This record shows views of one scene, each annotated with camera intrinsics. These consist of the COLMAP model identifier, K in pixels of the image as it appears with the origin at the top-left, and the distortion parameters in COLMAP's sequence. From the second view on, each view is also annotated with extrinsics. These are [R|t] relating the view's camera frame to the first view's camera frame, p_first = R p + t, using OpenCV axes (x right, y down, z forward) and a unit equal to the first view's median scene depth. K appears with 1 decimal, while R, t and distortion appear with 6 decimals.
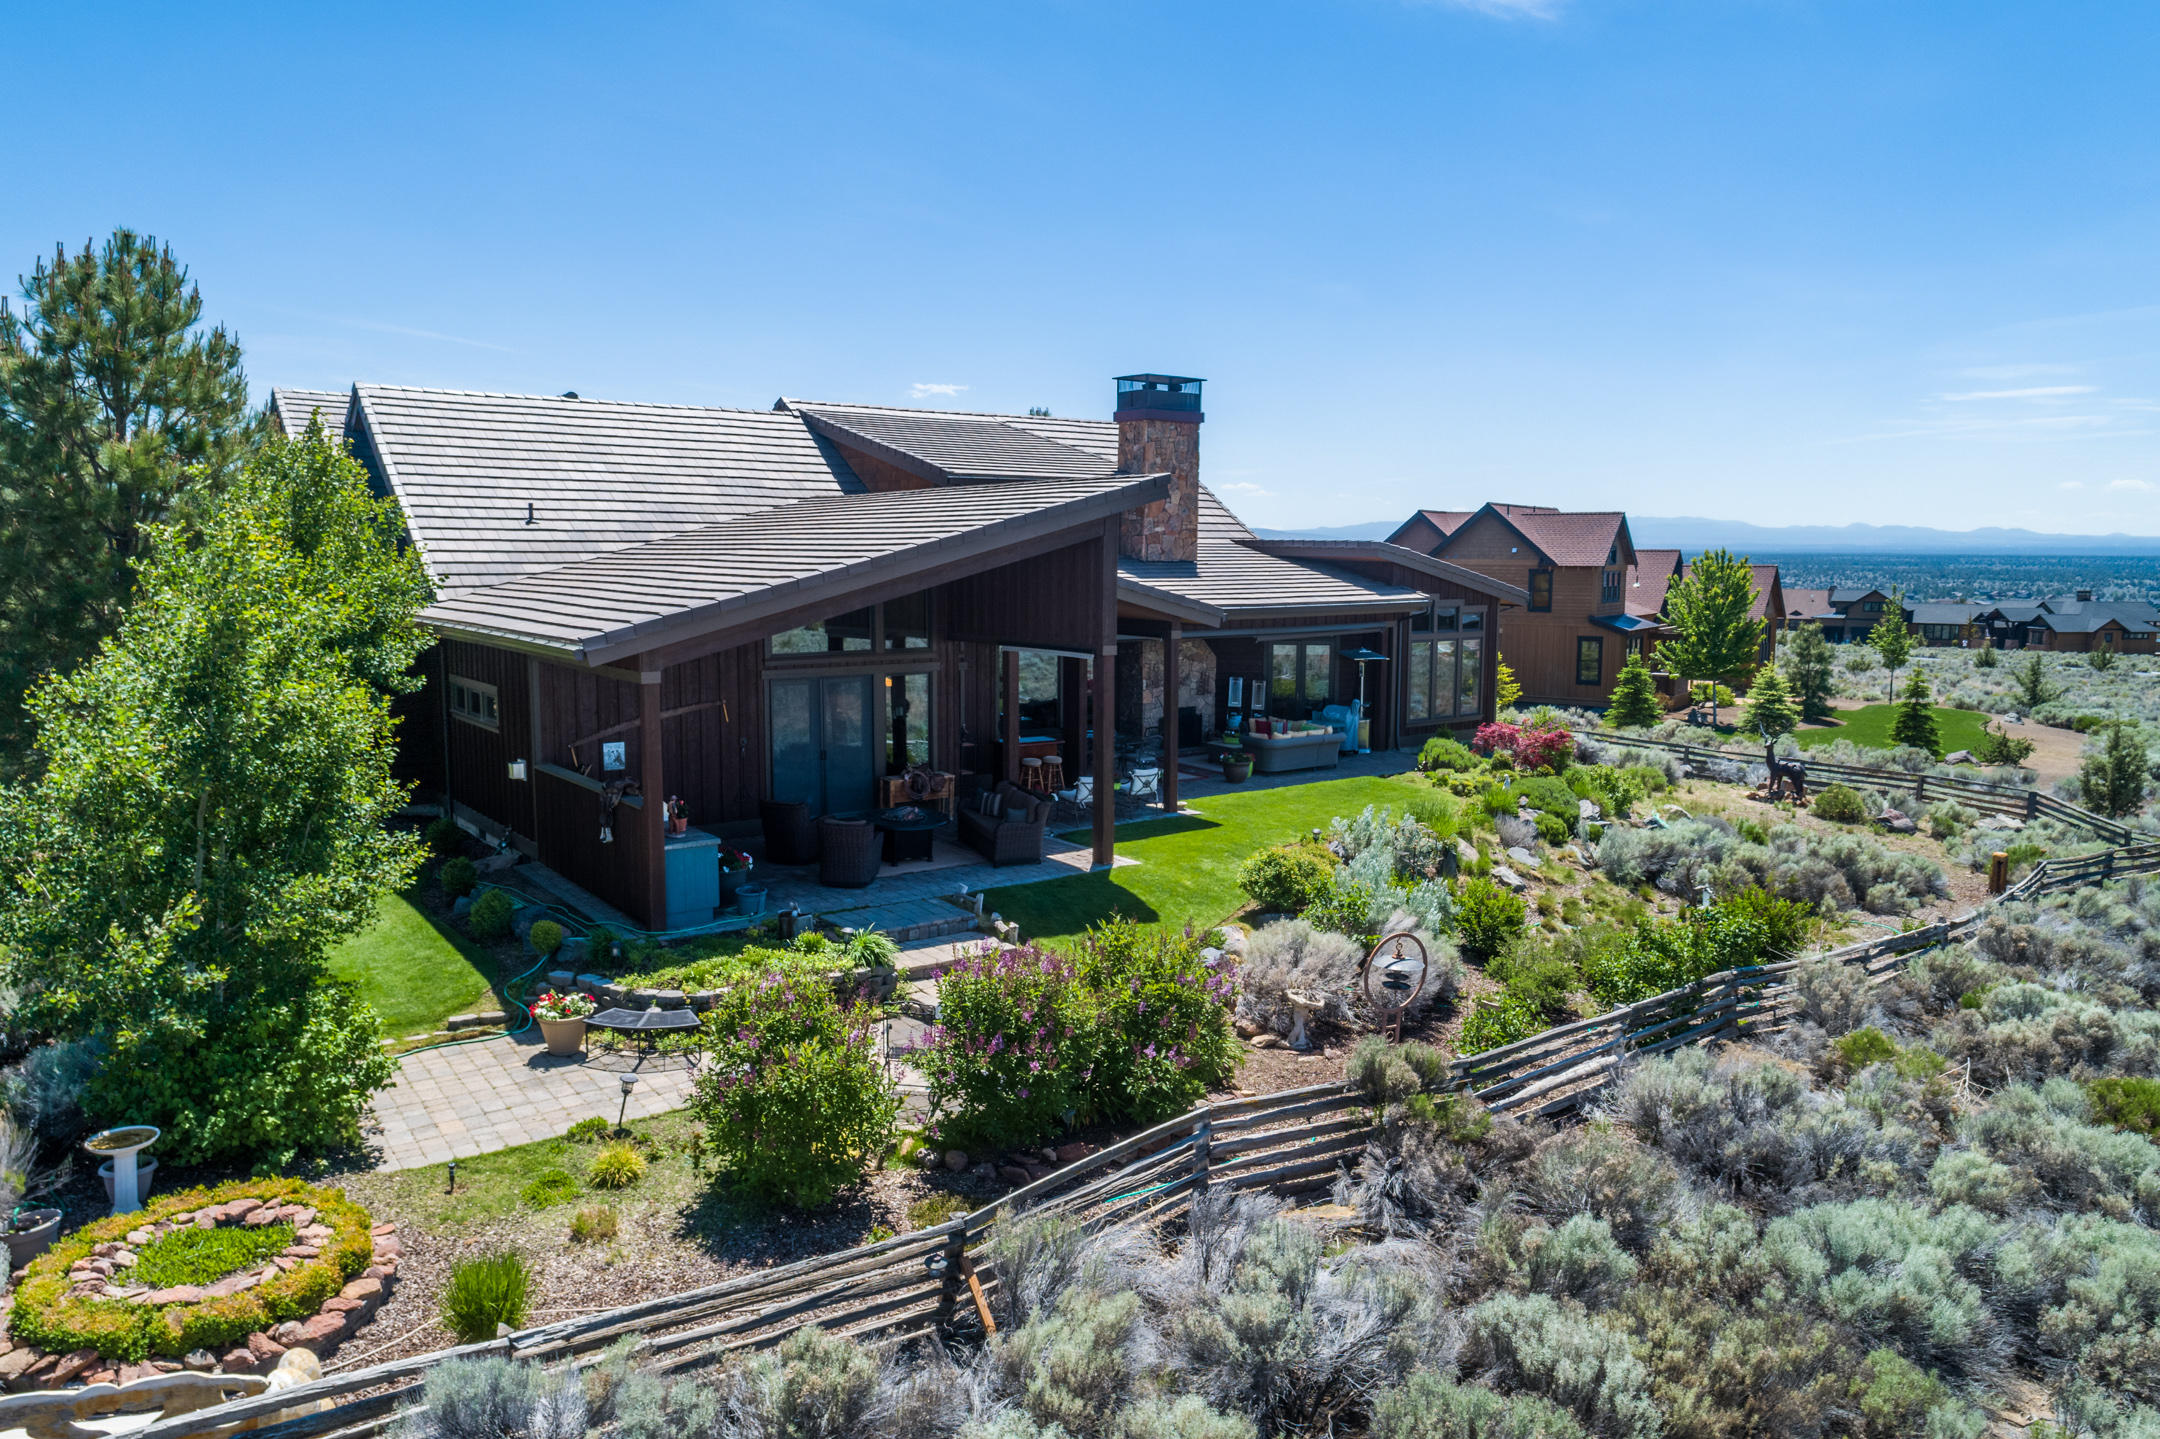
lens RADIAL K [[1457.2, 0, 1080.0], [0, 1457.2, 719.5], [0, 0, 1]] dist [-0.002136, 0.004220]
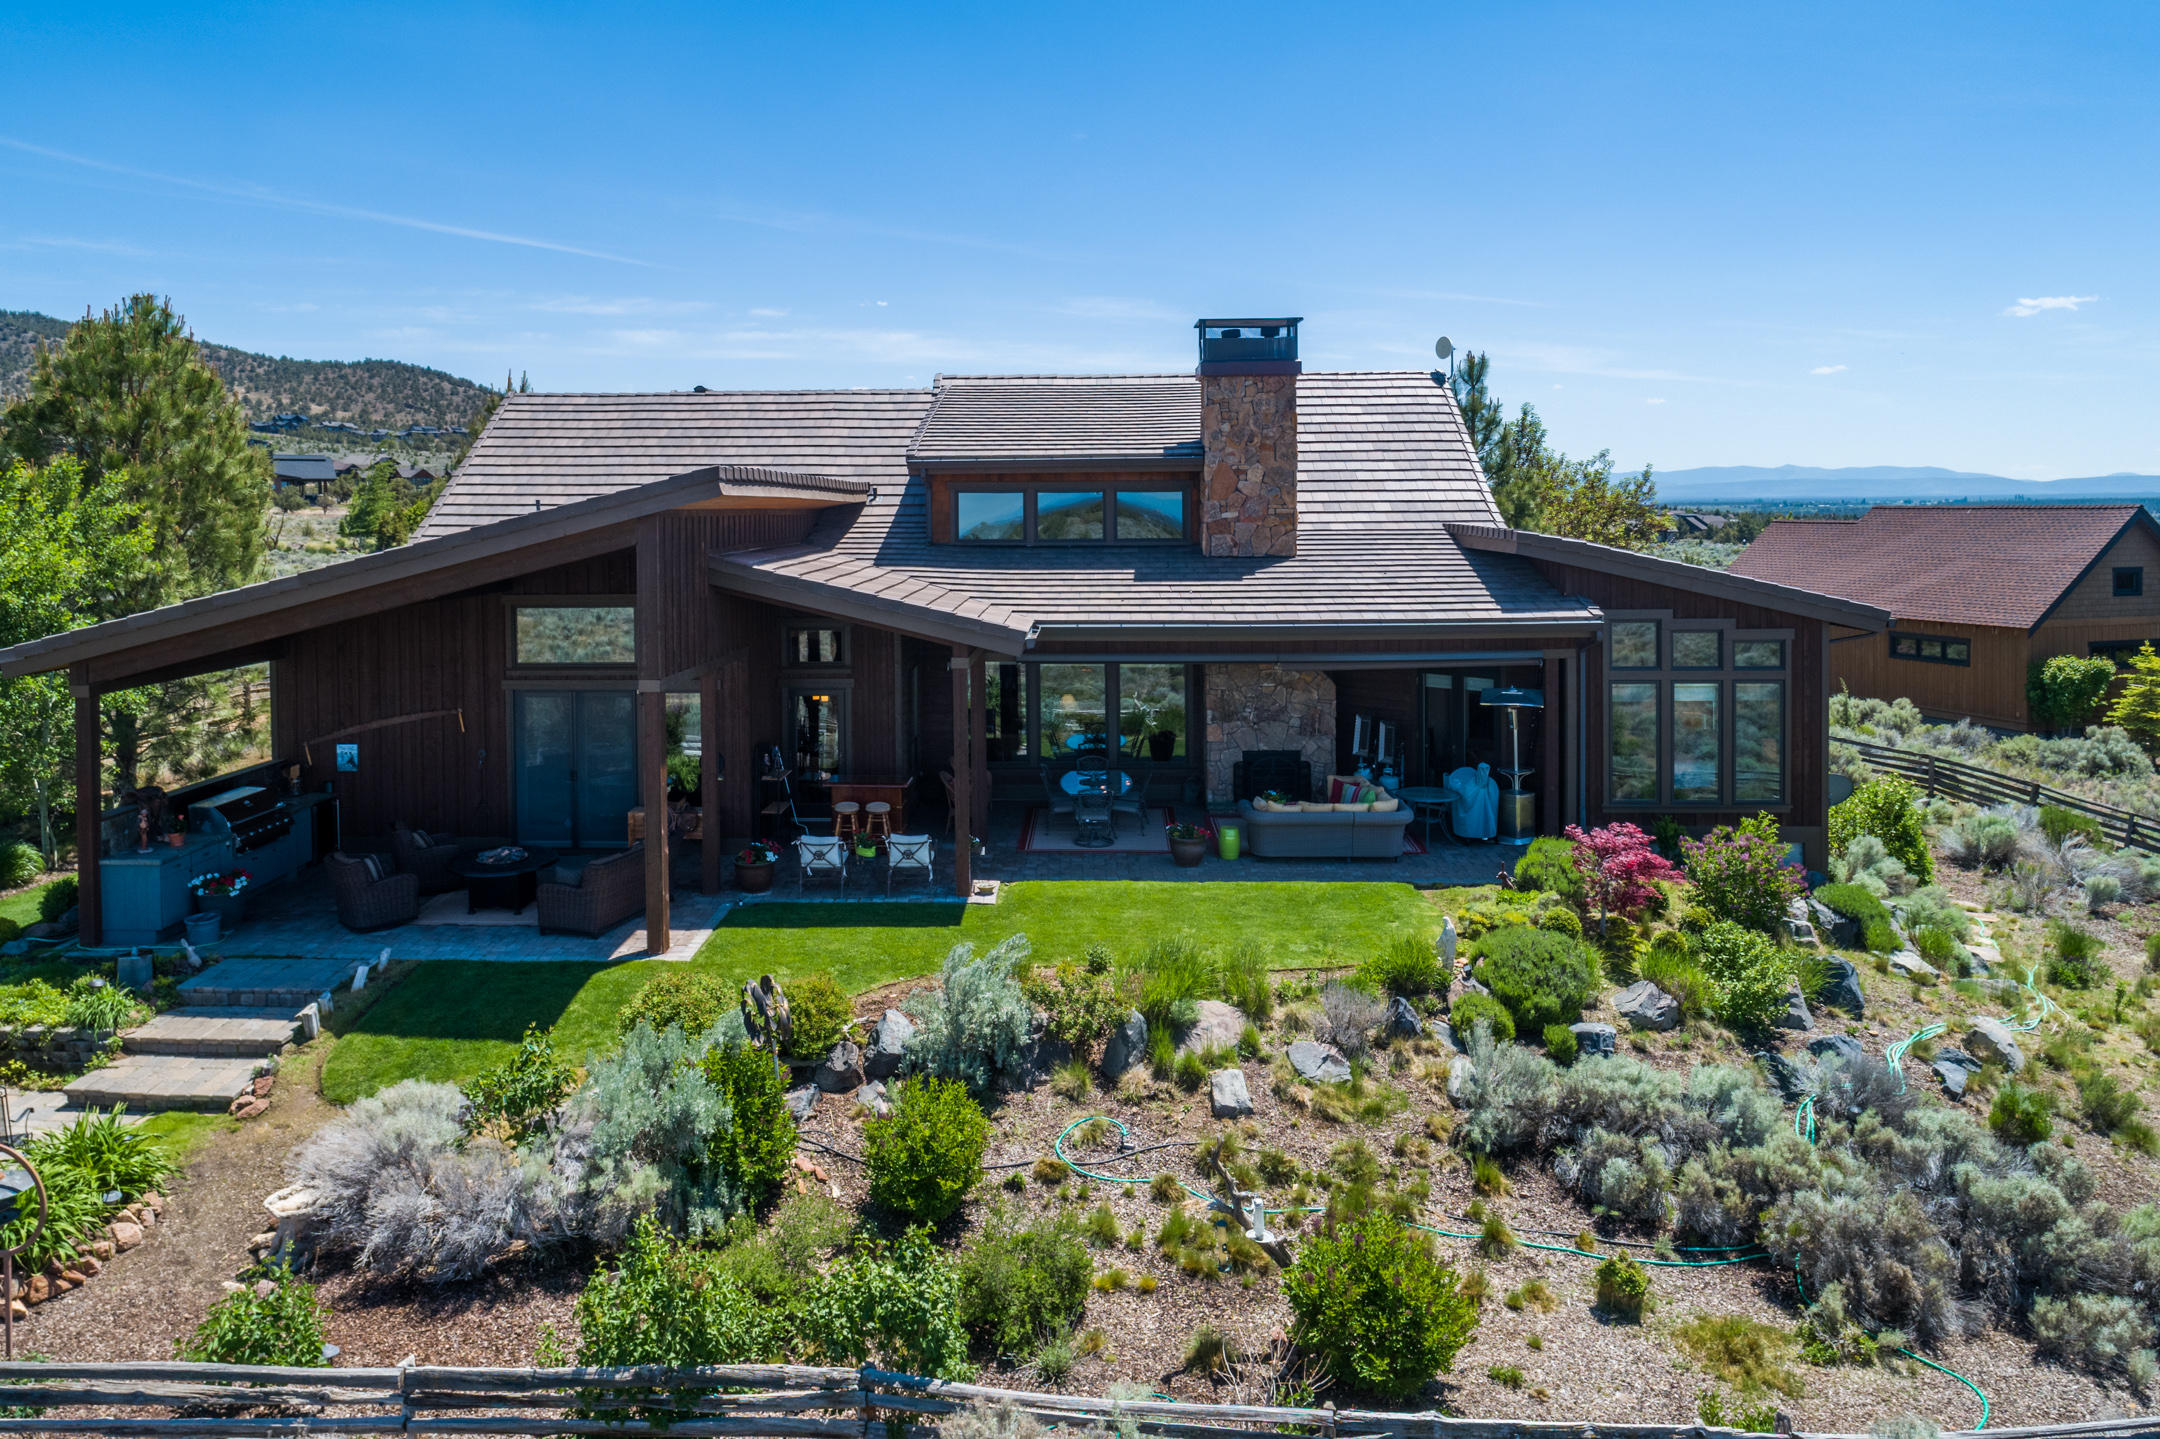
lens RADIAL K [[1509.7, 0, 1036.7], [0, 1509.7, 514.2], [0, 0, 1]] dist [-0.001460, 0.002258]
pose [[0.773708, -0.005463, -0.633518, 0.875243], [-0.063489, 0.994260, -0.086112, -0.102109], [0.630353, 0.106847, 0.768921, 0.587477]]
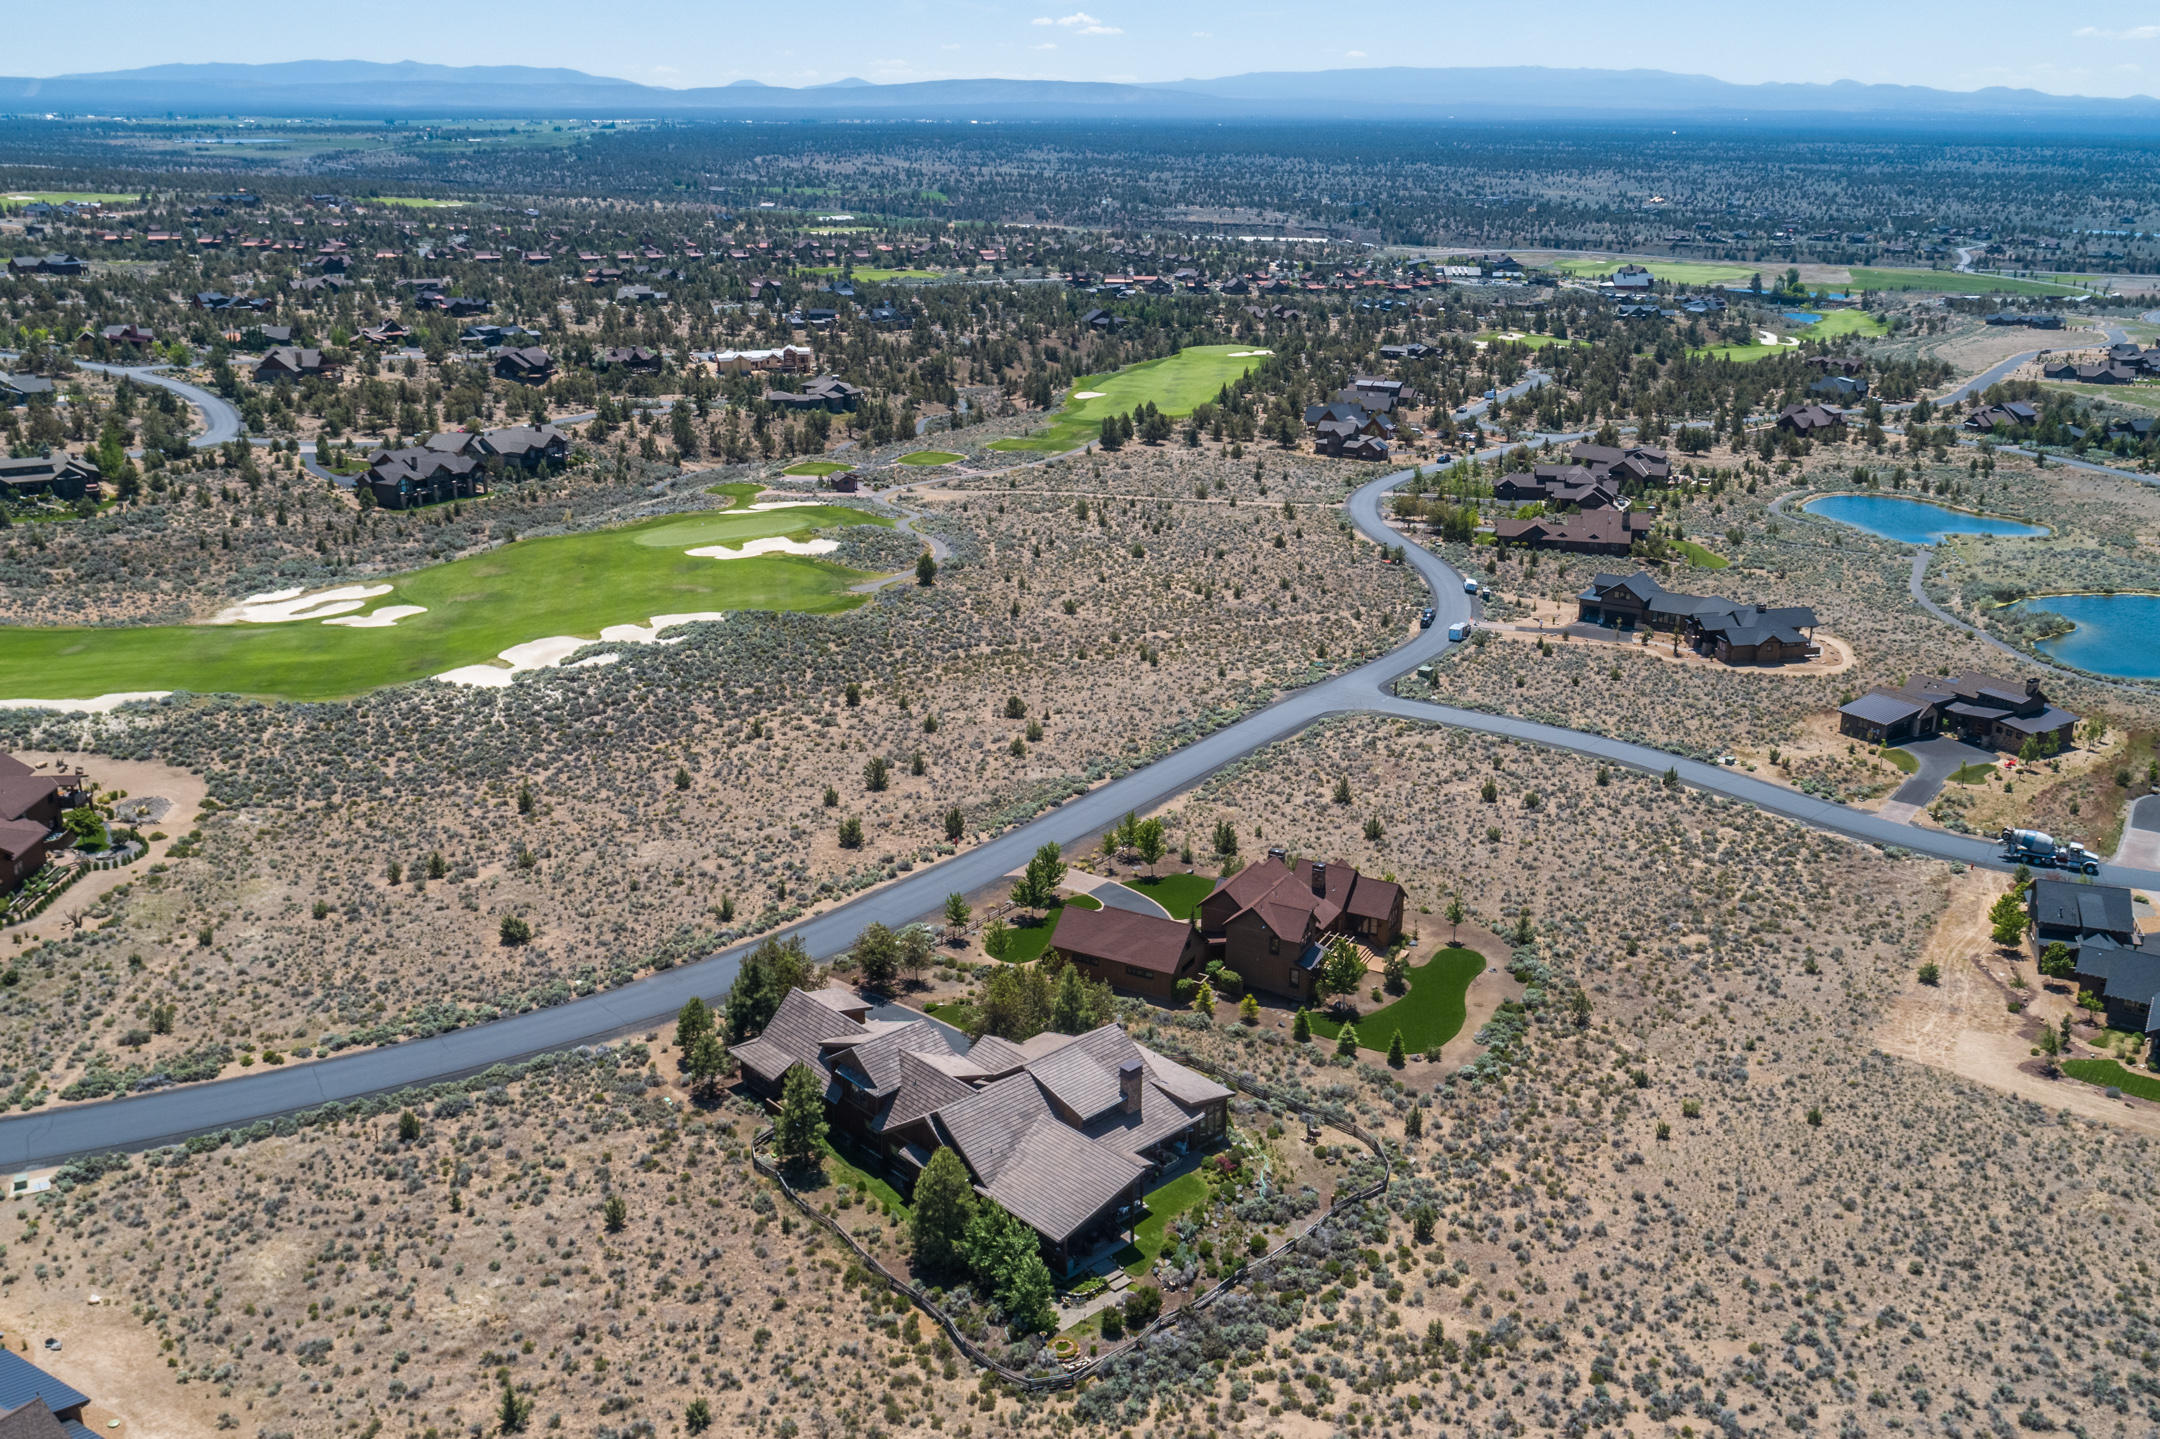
lens RADIAL K [[1815.7, 0, 1120.2], [0, 1815.7, 719.1], [0, 0, 1]] dist [-0.007278, -0.000447]
pose [[0.991868, -0.036205, 0.122010, -0.908363], [0.010783, 0.979142, 0.202892, -3.668033], [-0.126811, -0.199926, 0.971570, -5.918149]]
